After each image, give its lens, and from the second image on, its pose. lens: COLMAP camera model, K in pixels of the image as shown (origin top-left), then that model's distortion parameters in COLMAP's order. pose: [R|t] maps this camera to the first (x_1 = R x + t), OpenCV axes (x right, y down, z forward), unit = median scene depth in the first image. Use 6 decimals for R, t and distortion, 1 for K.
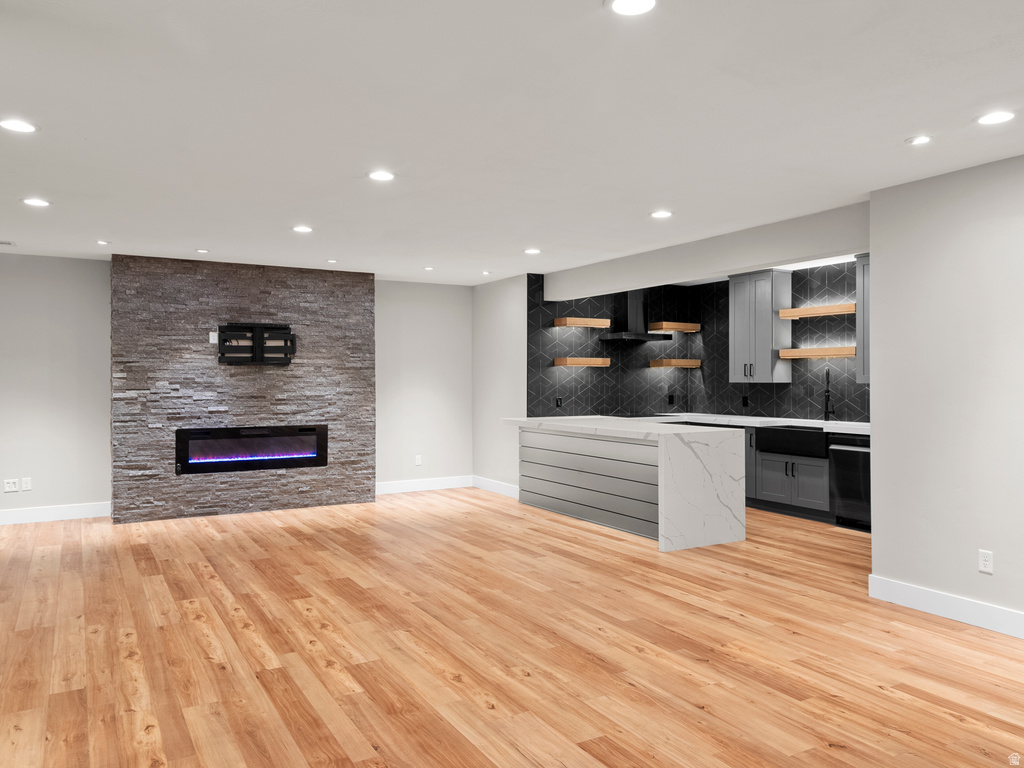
lens RADIAL K [[750.8, 0, 513.3], [0, 750.8, 378.8], [0, 0, 1]] dist [0.006280, 0.001534]
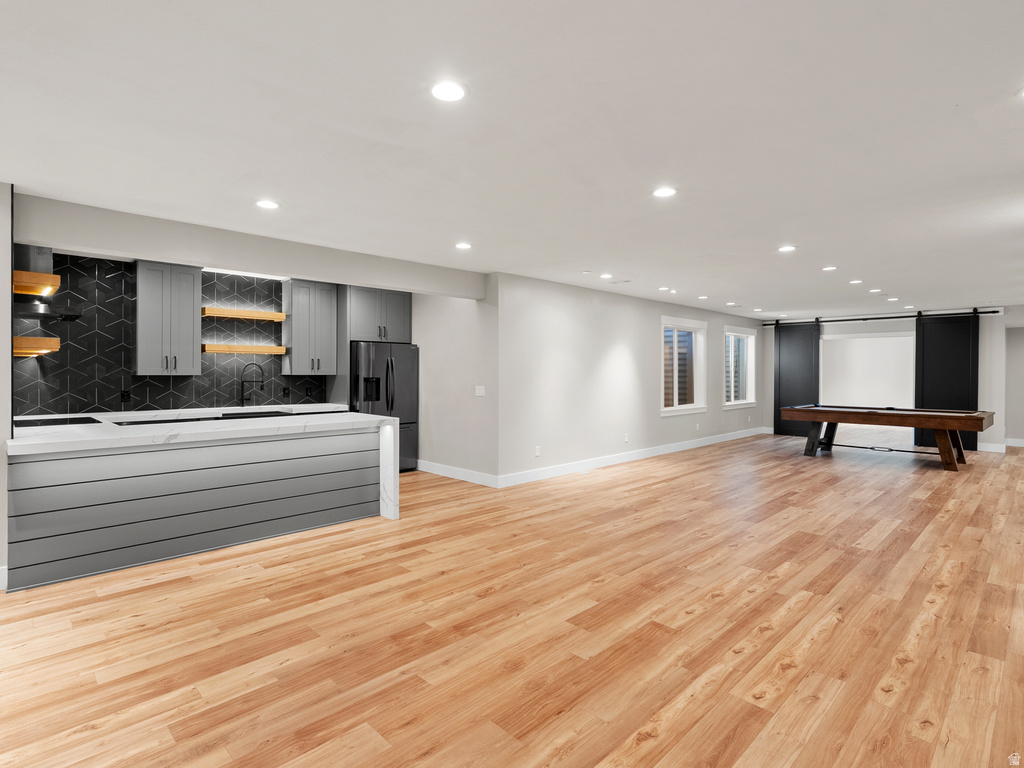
lens RADIAL K [[526.3, 0, 518.7], [0, 526.3, 376.6], [0, 0, 1]] dist [0.001484, 0.001129]
pose [[-0.252159, -0.007006, 0.967660, -0.819568], [-0.002589, 0.999975, 0.006566, 0.002392], [-0.967682, -0.000850, -0.252171, 1.307649]]
